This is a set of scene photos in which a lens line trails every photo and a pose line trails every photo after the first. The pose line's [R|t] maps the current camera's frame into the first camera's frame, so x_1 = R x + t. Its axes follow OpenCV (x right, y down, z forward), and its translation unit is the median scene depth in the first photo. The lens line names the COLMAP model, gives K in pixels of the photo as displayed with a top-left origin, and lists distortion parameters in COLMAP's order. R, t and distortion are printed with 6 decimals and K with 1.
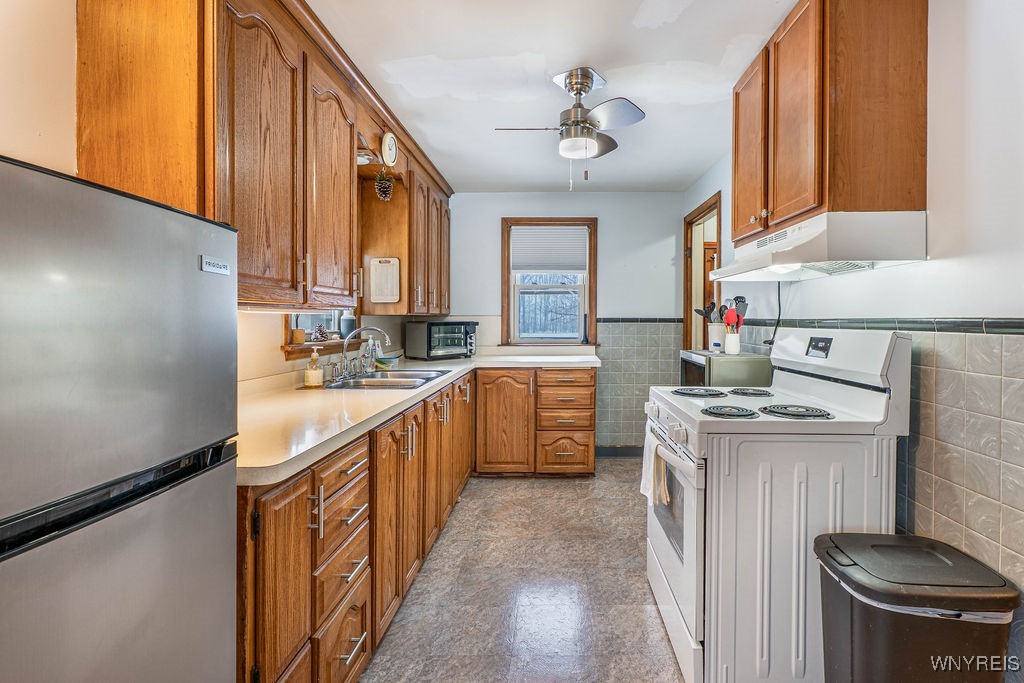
lens RADIAL K [[462.0, 0, 513.4], [0, 462.0, 331.5], [0, 0, 1]] dist [-0.000444, 0.000598]
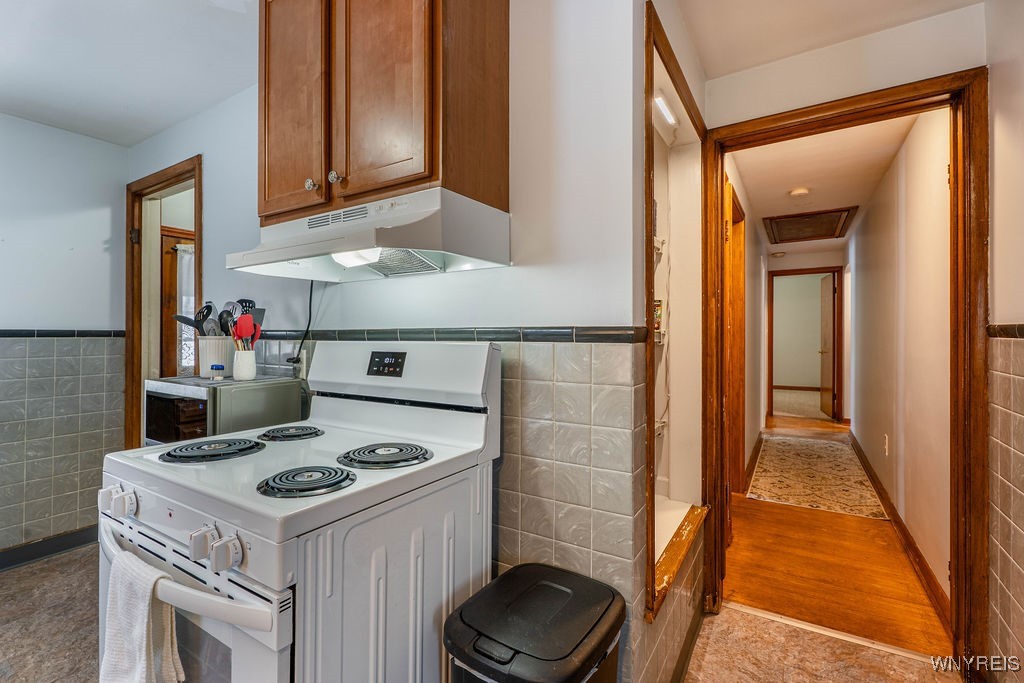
lens RADIAL K [[462.0, 0, 513.4], [0, 462.0, 331.5], [0, 0, 1]] dist [-0.000444, 0.000598]
pose [[0.455448, 0.002170, 0.890260, 0.052172], [0.025565, 0.999553, -0.015515, -0.005306], [-0.889895, 0.029825, 0.455189, 0.500293]]
